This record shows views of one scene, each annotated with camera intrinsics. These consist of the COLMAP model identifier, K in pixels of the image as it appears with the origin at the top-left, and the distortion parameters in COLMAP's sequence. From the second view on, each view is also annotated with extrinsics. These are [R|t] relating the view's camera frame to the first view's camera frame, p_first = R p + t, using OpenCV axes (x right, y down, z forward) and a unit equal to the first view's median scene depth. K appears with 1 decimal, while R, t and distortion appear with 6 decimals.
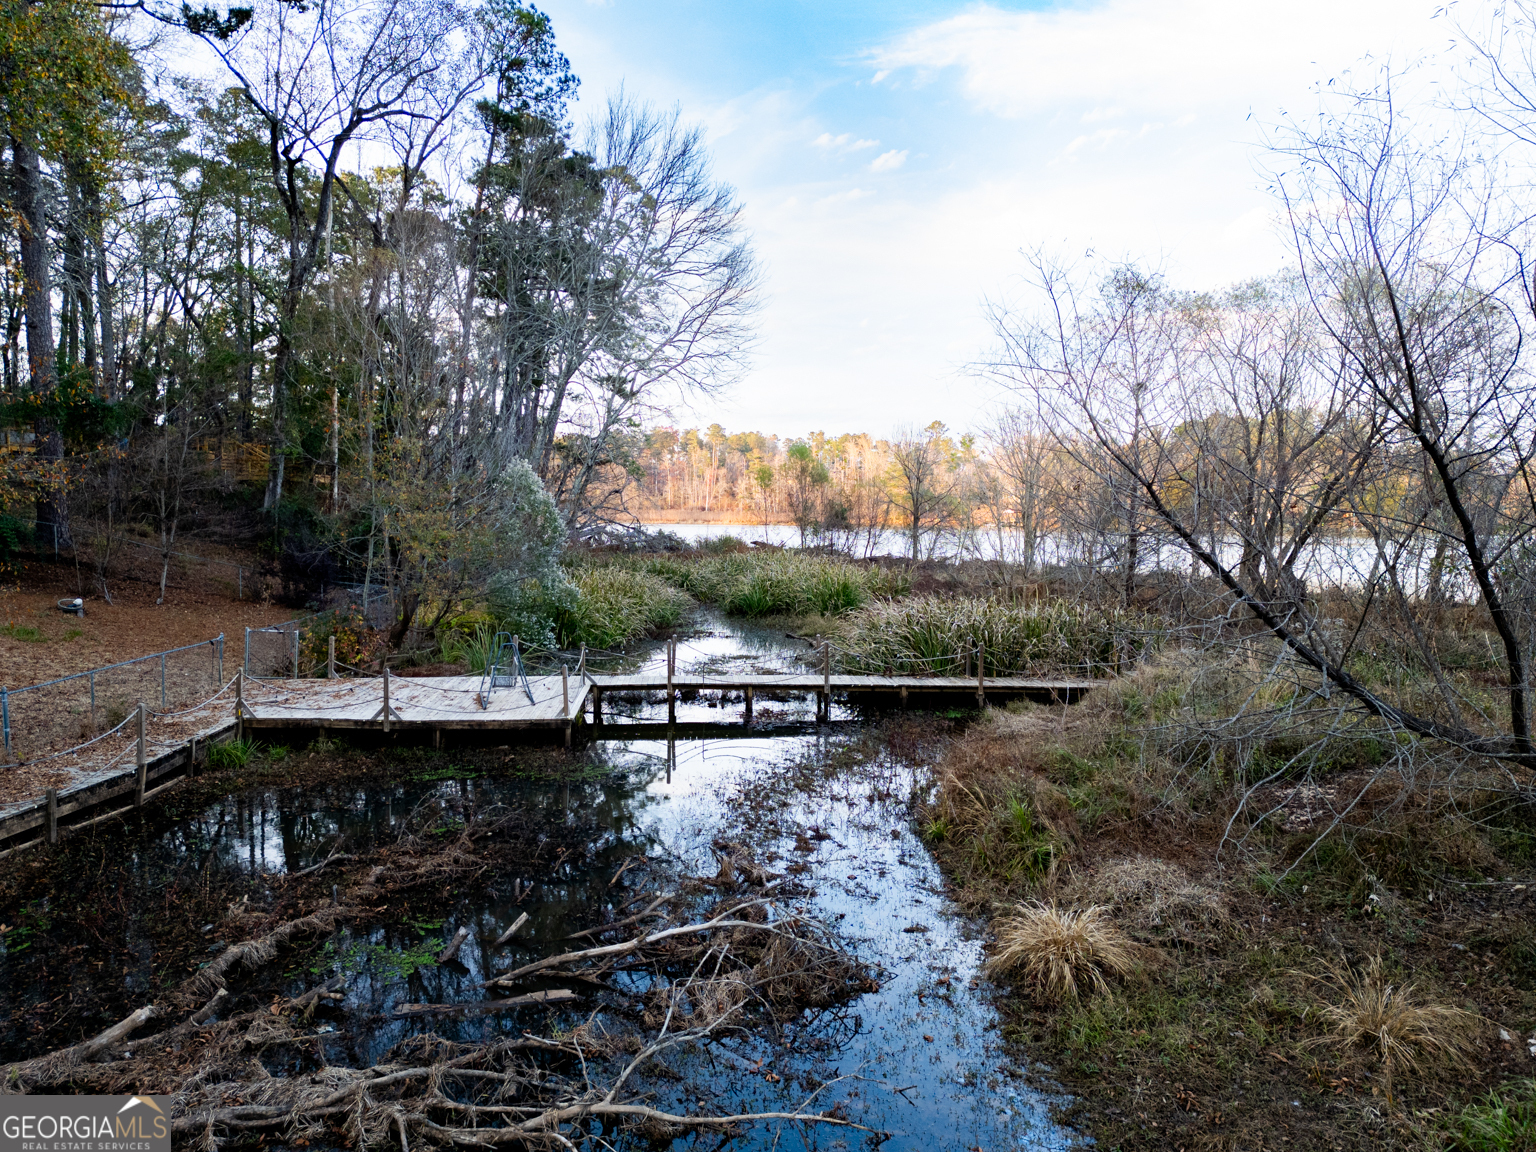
lens RADIAL K [[1080.5, 0, 769.0], [0, 1080.5, 569.0], [0, 0, 1]] dist [0.094664, -0.127687]
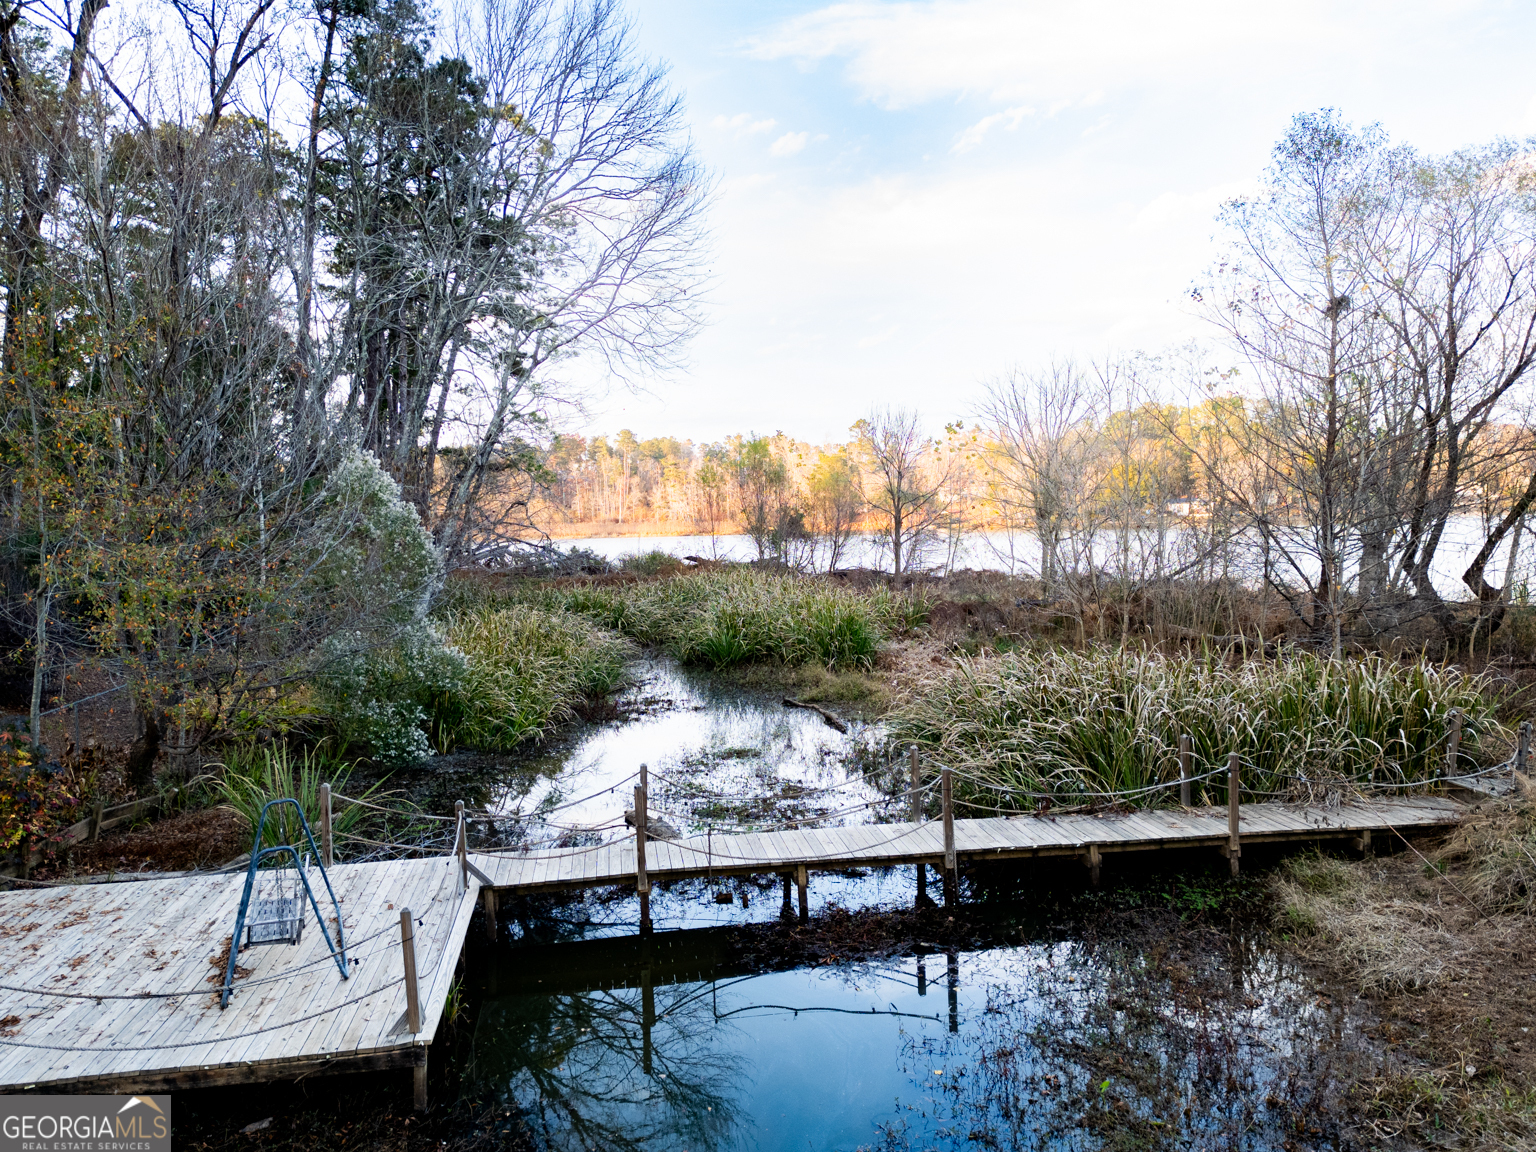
lens RADIAL K [[1080.5, 0, 769.0], [0, 1080.5, 569.0], [0, 0, 1]] dist [0.094664, -0.127687]
pose [[0.995698, -0.041878, 0.082660, -0.028258], [0.042495, 0.999080, -0.005723, -0.011275], [-0.082344, 0.009211, 0.996561, 0.202350]]
